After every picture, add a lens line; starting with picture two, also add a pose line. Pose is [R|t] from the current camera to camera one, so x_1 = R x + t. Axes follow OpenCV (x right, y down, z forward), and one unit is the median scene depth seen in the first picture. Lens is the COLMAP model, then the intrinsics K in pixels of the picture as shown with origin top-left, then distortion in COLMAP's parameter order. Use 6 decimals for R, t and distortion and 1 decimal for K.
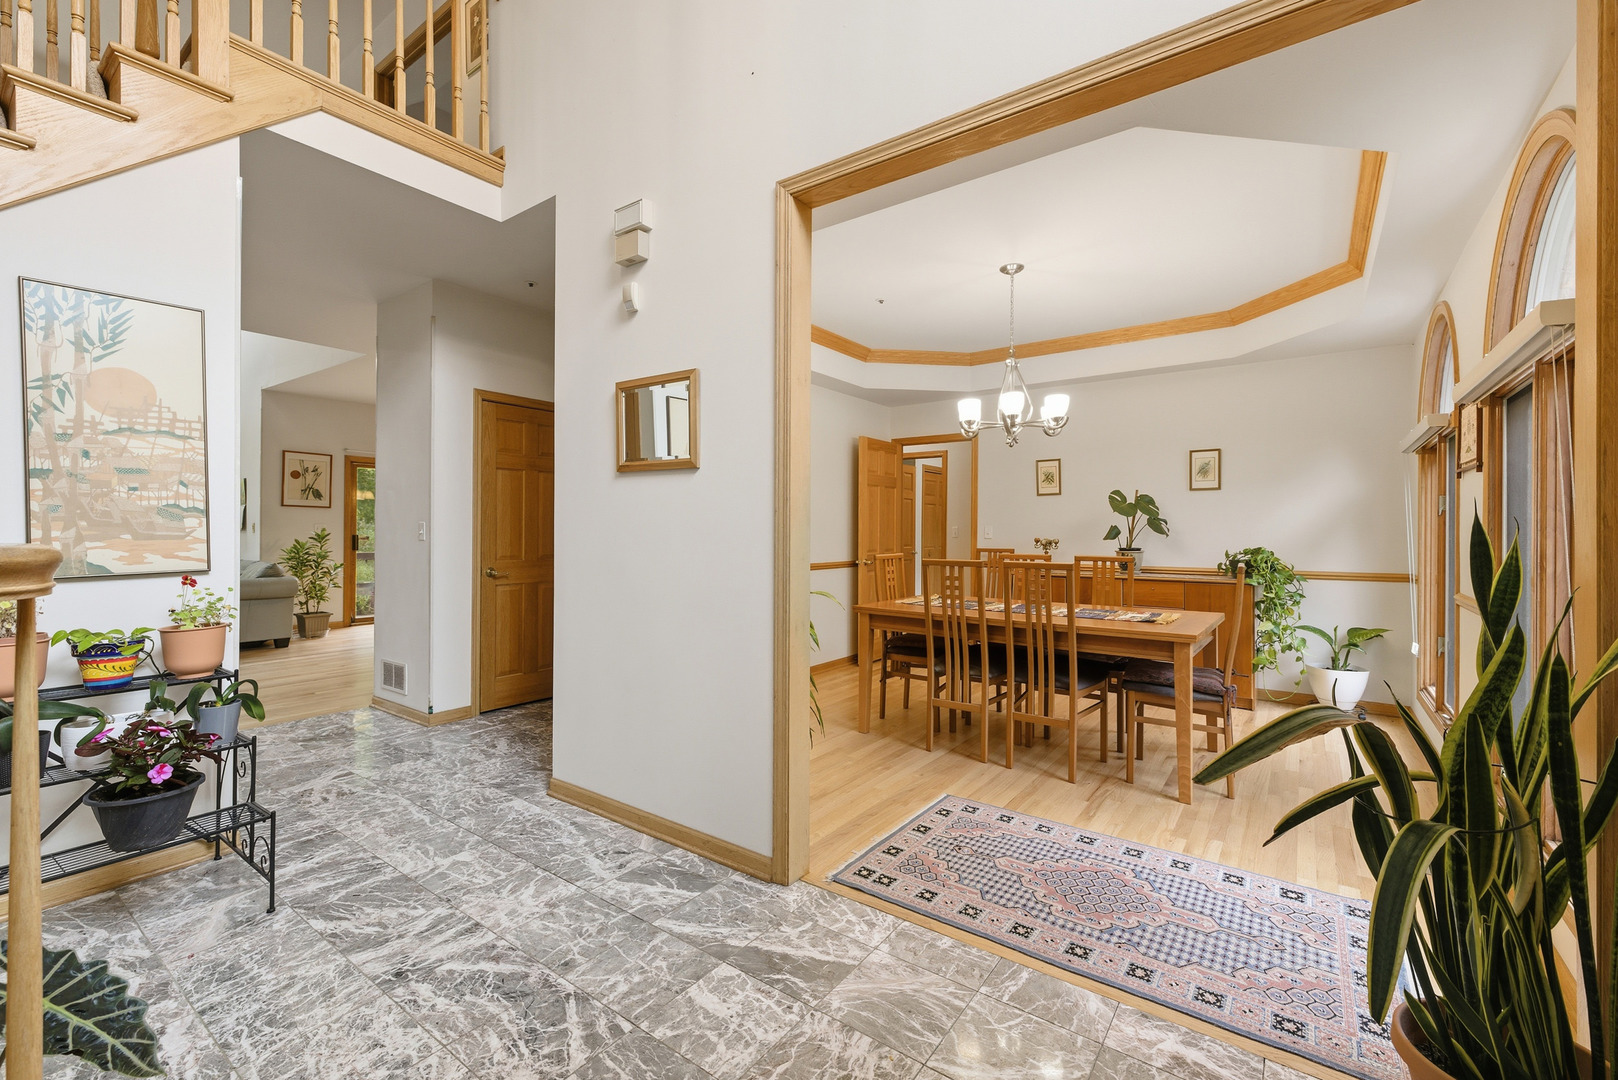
lens RADIAL K [[674.6, 0, 805.1], [0, 674.6, 534.1], [0, 0, 1]] dist [0.002071, 0.000256]
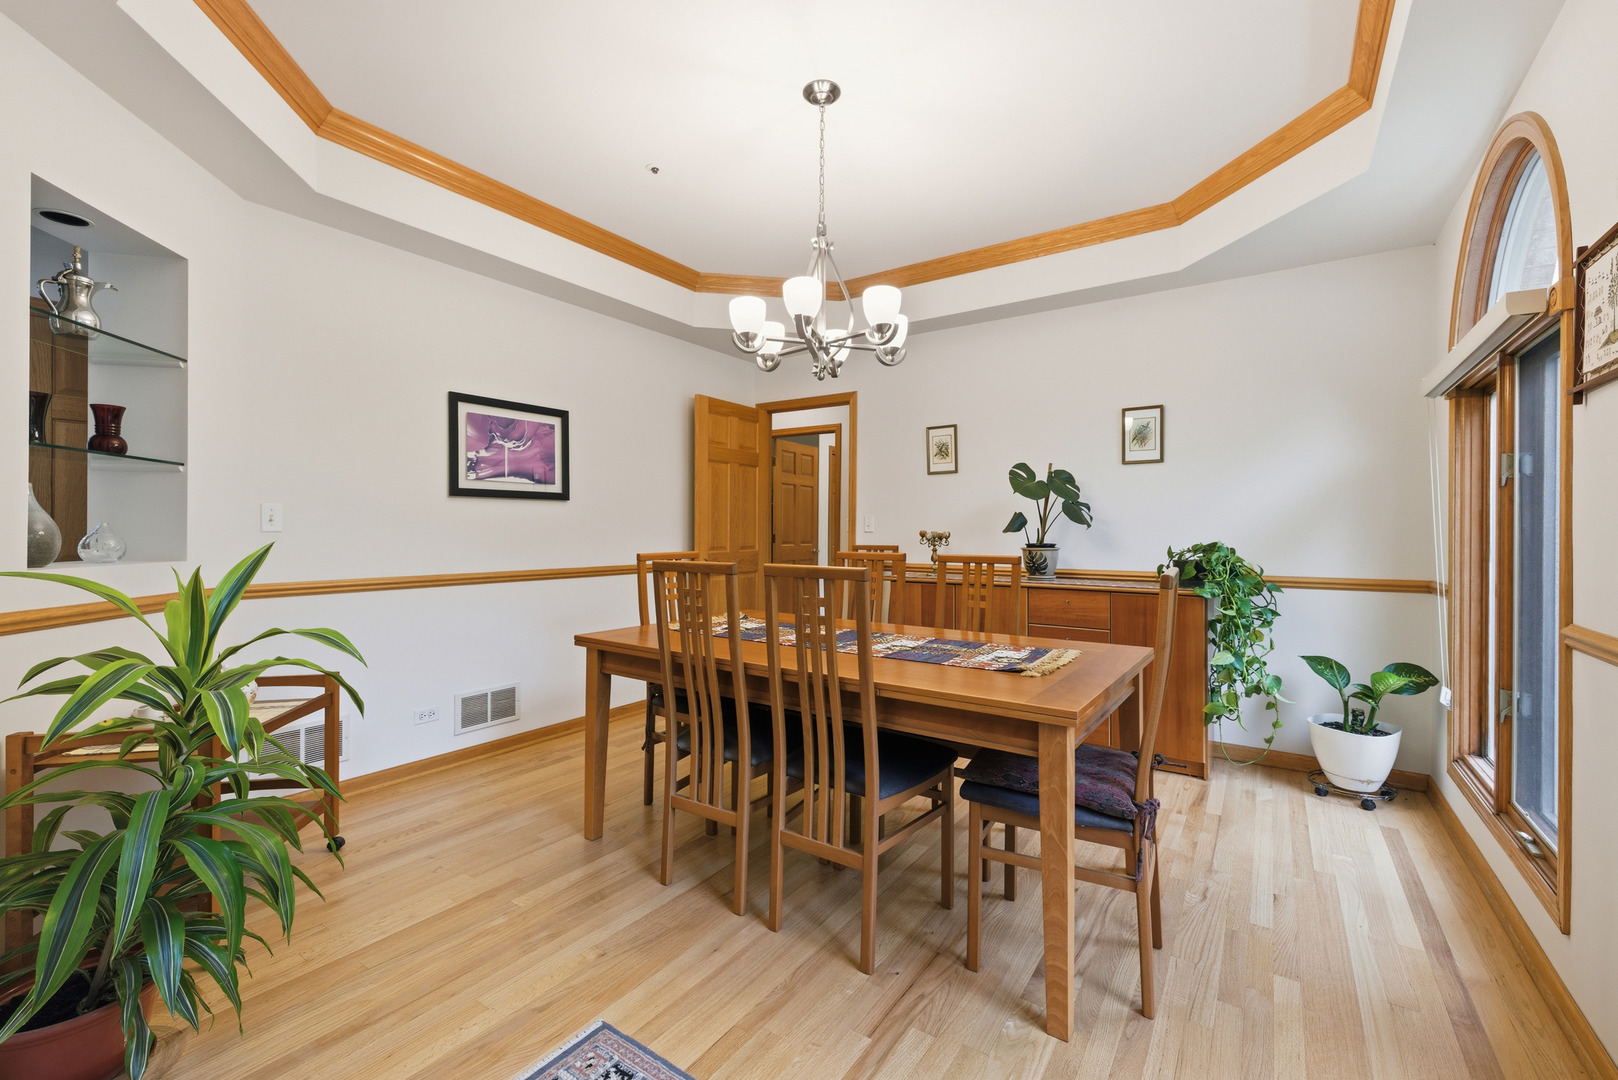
lens RADIAL K [[674.6, 0, 807.3], [0, 674.6, 534.1], [0, 0, 1]] dist [0.002071, 0.000256]
pose [[0.999393, 0.000312, 0.034850, 0.242885], [-0.000343, 1.000000, 0.000907, 0.011302], [-0.034849, -0.000918, 0.999392, 0.339024]]
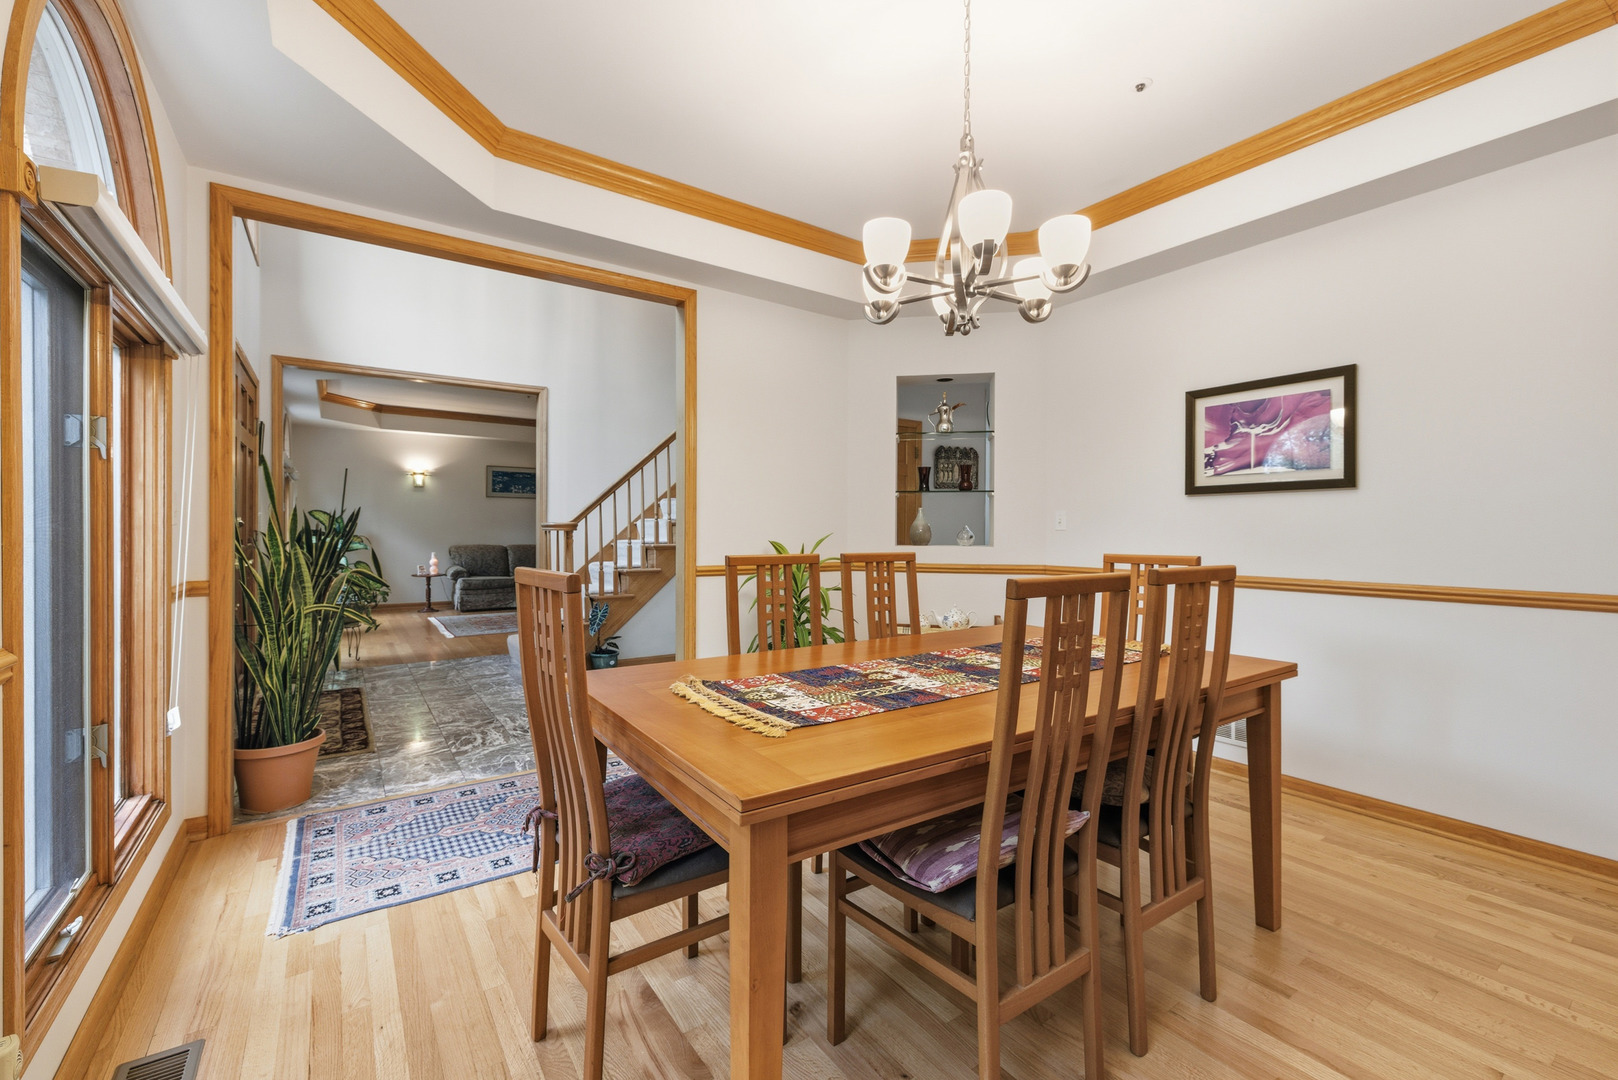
lens RADIAL K [[674.6, 0, 801.2], [0, 674.6, 531.9], [0, 0, 1]] dist [0.002071, 0.000256]
pose [[-0.323453, 0.004734, -0.946233, 0.566774], [-0.006440, 0.999953, 0.007204, 0.009717], [0.946222, 0.008424, -0.323407, 0.734638]]
